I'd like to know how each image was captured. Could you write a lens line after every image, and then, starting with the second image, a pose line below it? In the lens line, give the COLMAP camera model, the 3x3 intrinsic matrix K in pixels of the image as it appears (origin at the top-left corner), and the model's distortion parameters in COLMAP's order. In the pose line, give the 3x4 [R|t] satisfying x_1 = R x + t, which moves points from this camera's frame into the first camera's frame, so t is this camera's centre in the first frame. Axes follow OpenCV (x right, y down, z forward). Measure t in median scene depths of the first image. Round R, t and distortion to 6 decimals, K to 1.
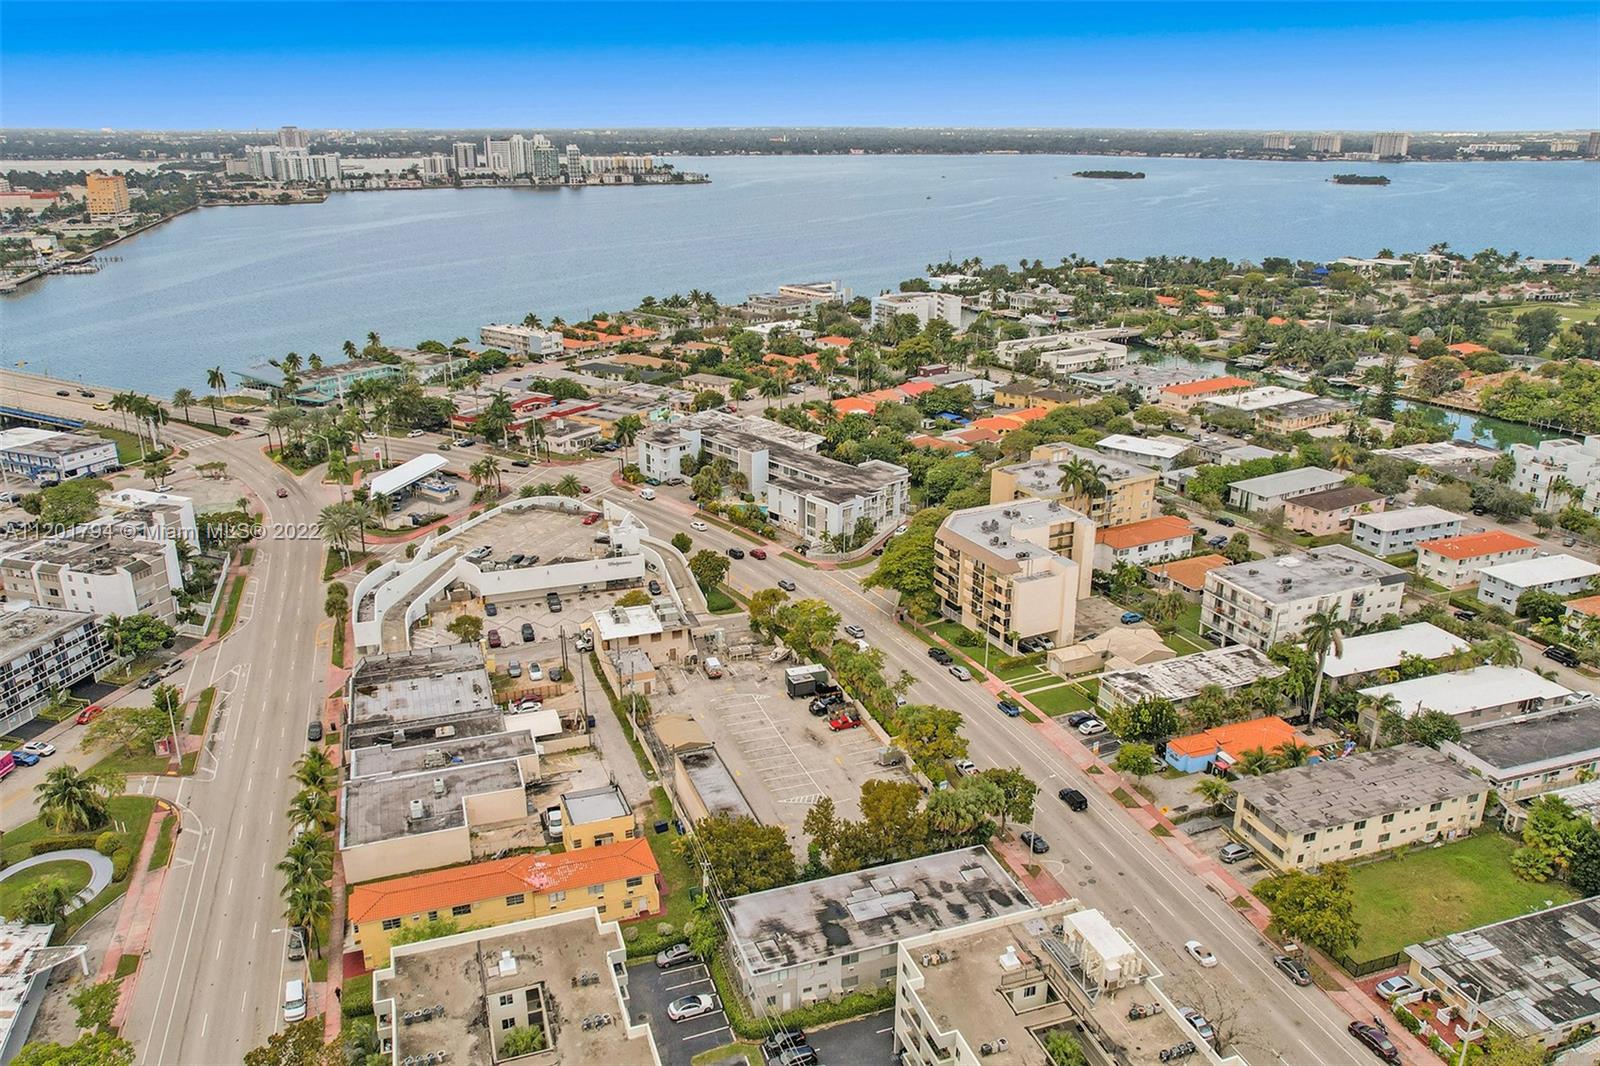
lens RADIAL K [[1164.2, 0, 800.0], [0, 1164.2, 533.0], [0, 0, 1]] dist [-0.053618, 0.058738]
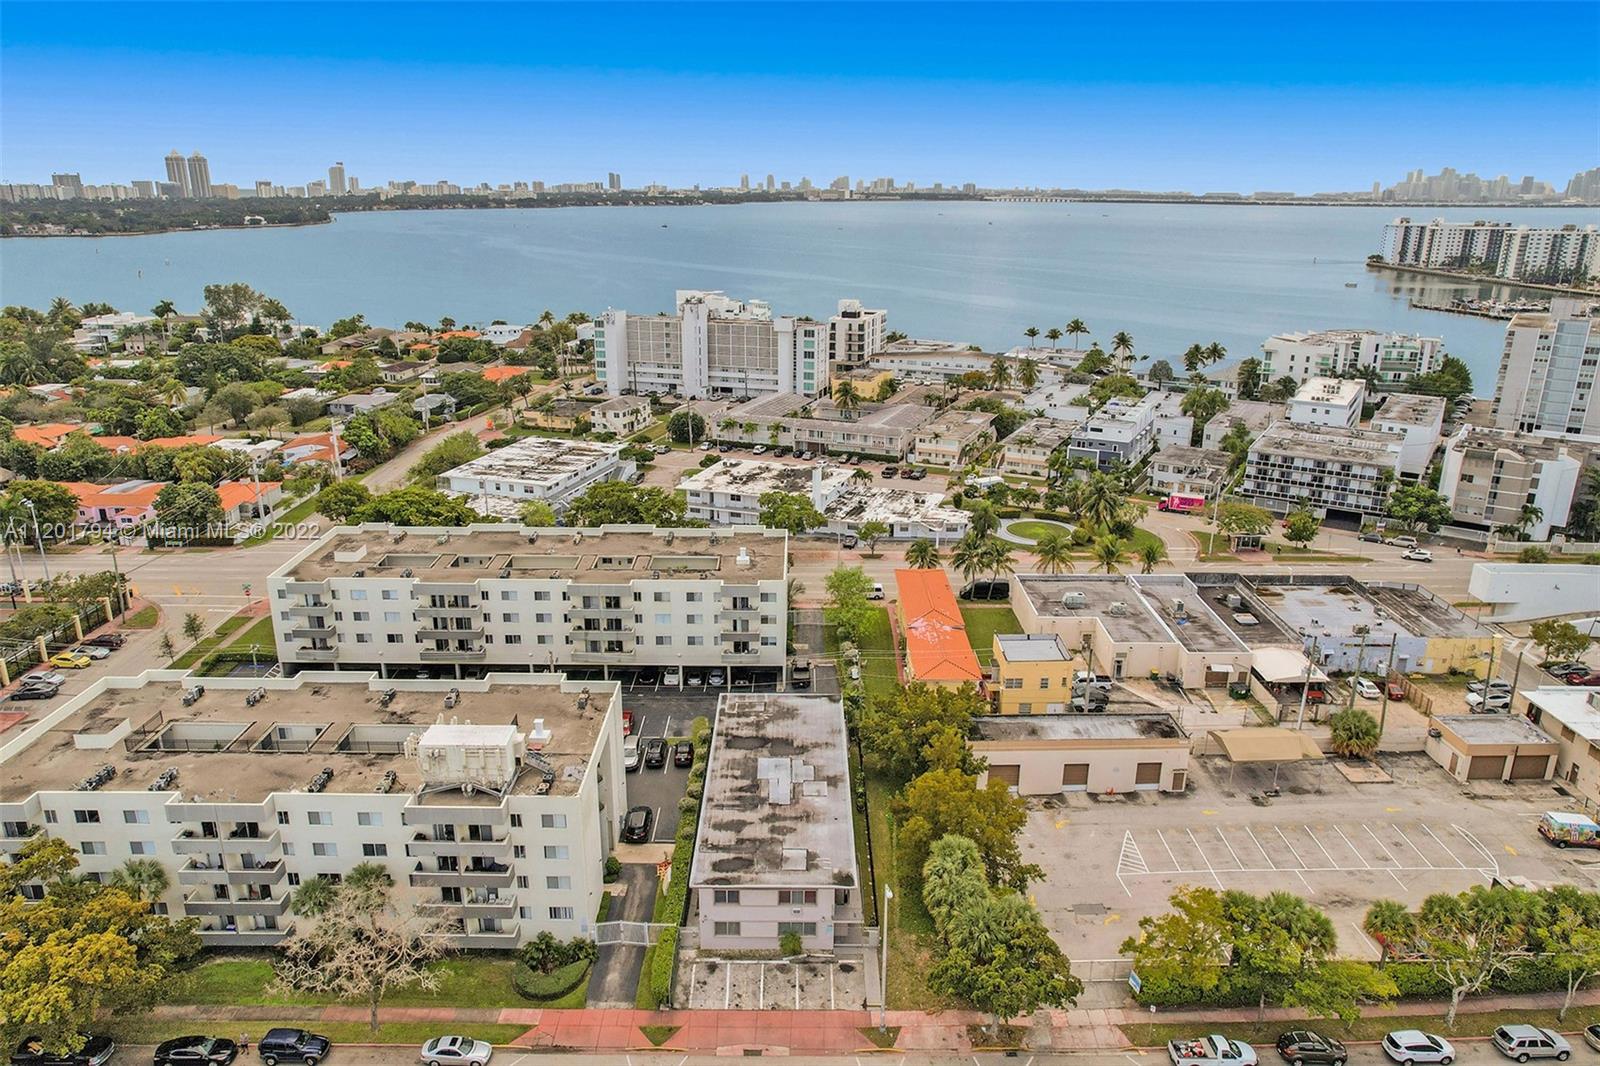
lens RADIAL K [[1086.5, 0, 798.4], [0, 1086.5, 527.6], [0, 0, 1]] dist [-0.063886, 0.076789]
pose [[-0.329283, 0.282188, -0.901079, 0.396084], [-0.323538, 0.862810, 0.388435, -0.073367], [0.887072, 0.419438, -0.192810, 0.615760]]
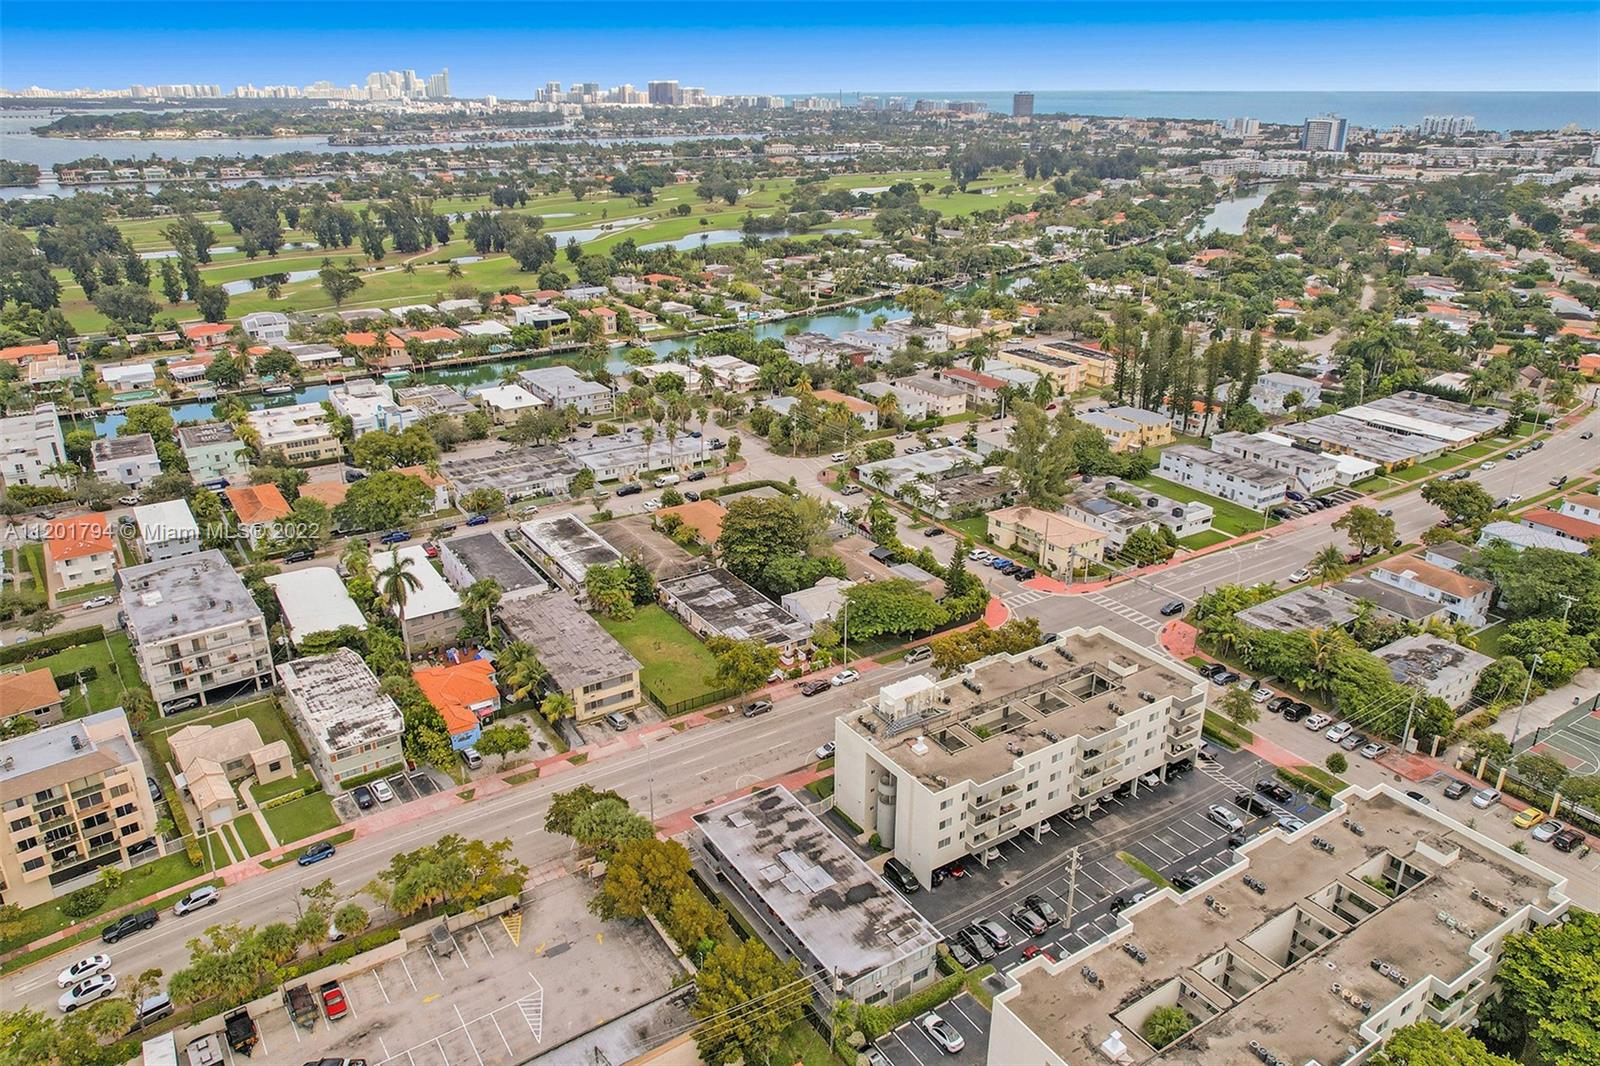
lens RADIAL K [[1115.1, 0, 803.6], [0, 1115.1, 528.8], [0, 0, 1]] dist [-0.049101, 0.052197]
pose [[-0.237286, -0.363885, 0.900713, -0.397557], [0.326224, 0.843501, 0.426713, -0.199028], [-0.915027, 0.395087, -0.081443, 0.545946]]
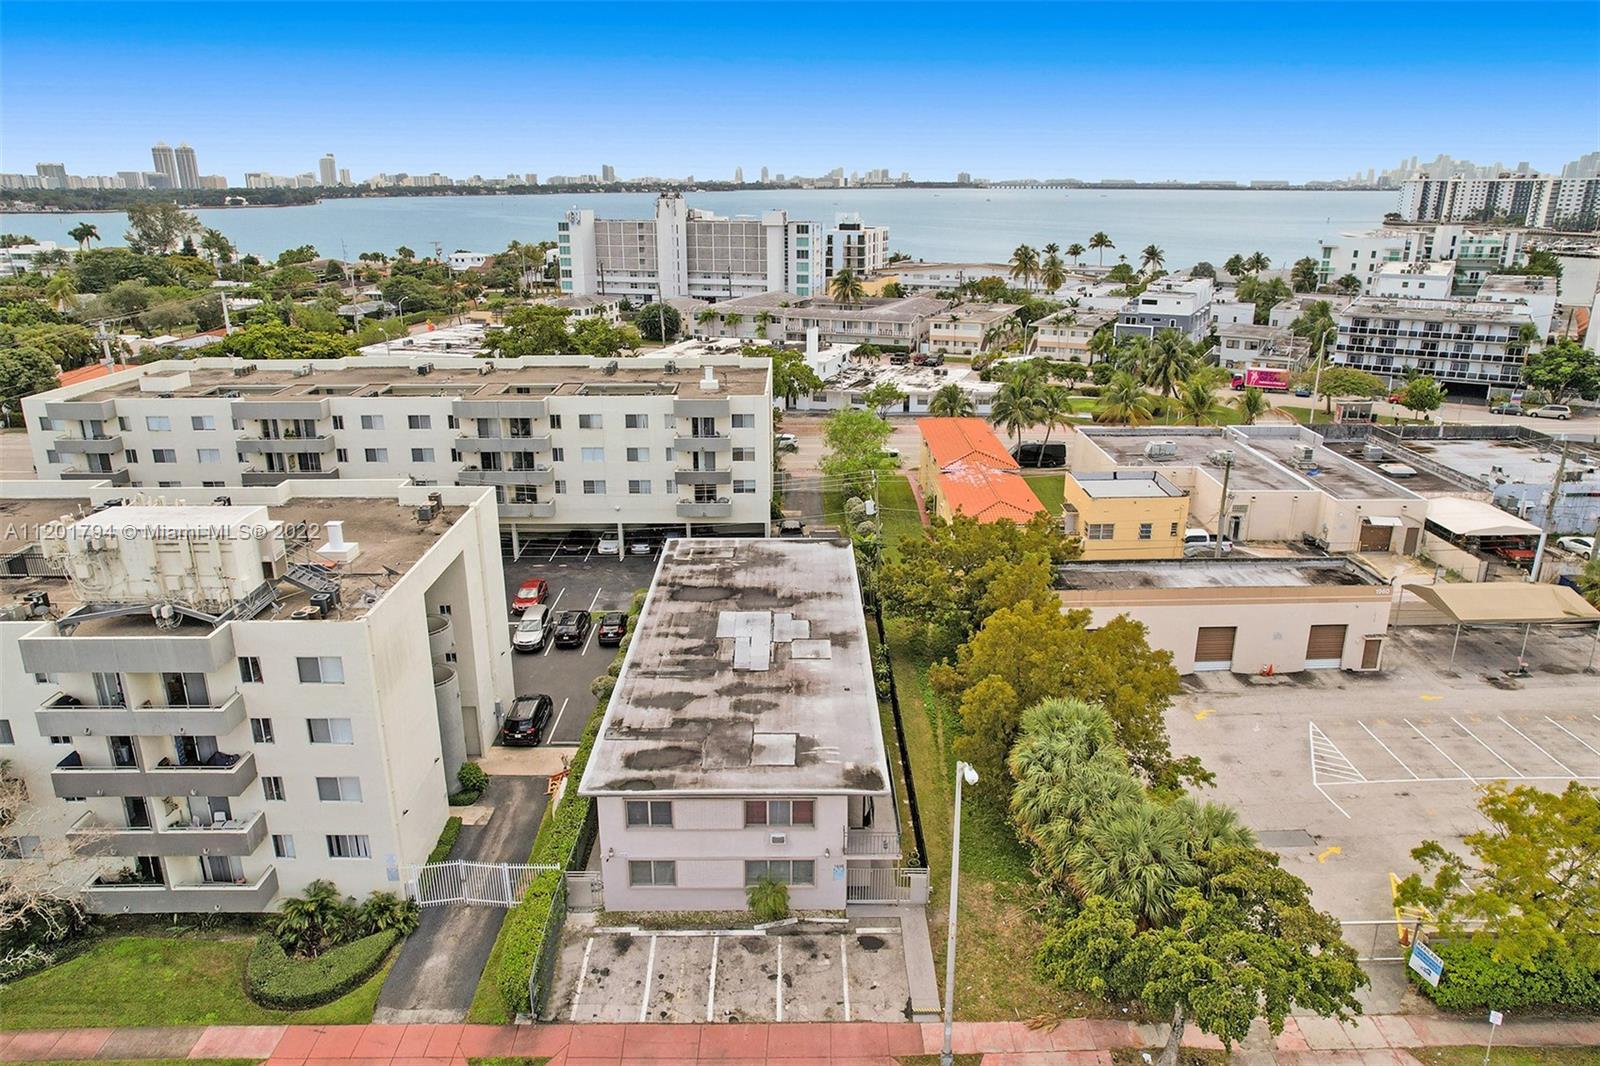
lens RADIAL K [[1086.0, 0, 799.1], [0, 1086.0, 525.7], [0, 0, 1]] dist [-0.075047, 0.091478]
pose [[-0.324051, 0.288500, -0.900977, 0.264036], [-0.317149, 0.864127, 0.390769, 0.052784], [0.891295, 0.412373, -0.188524, 0.616333]]
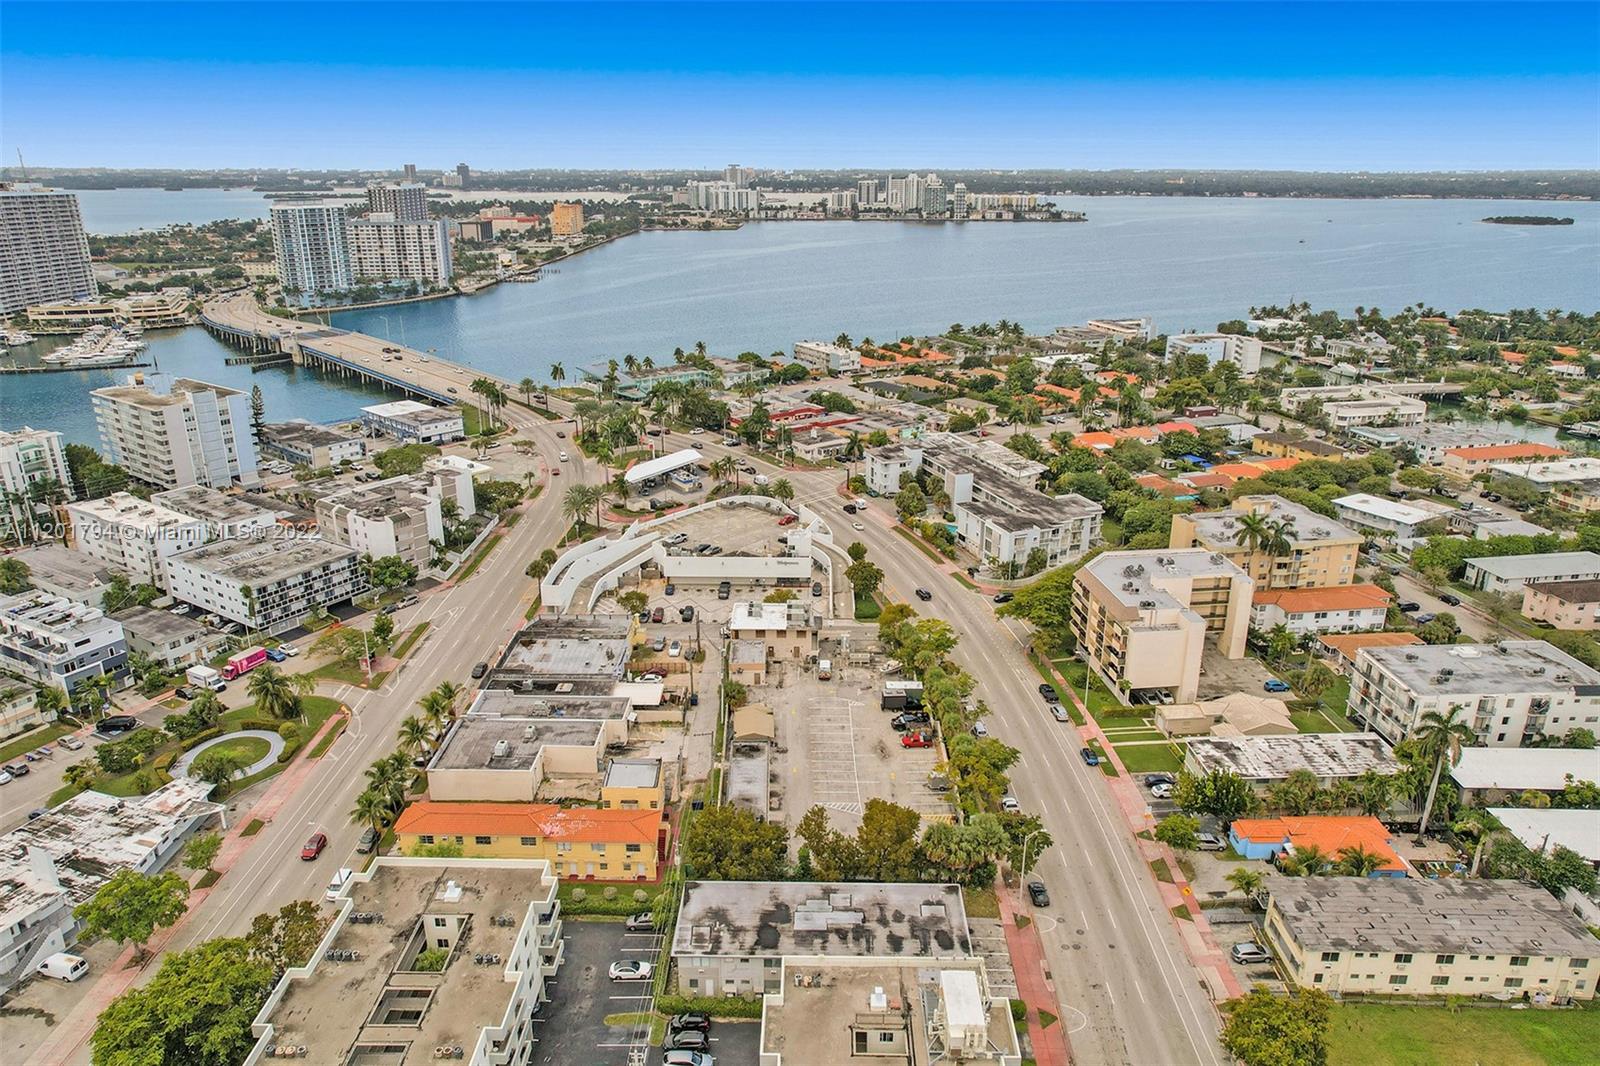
lens RADIAL K [[1071.2, 0, 797.8], [0, 1071.2, 529.2], [0, 0, 1]] dist [-0.057592, 0.065713]
pose [[0.938752, 0.111778, -0.325962, 0.178851], [-0.115070, 0.993315, 0.009230, -0.015969], [0.324814, 0.028844, 0.945338, 0.050910]]
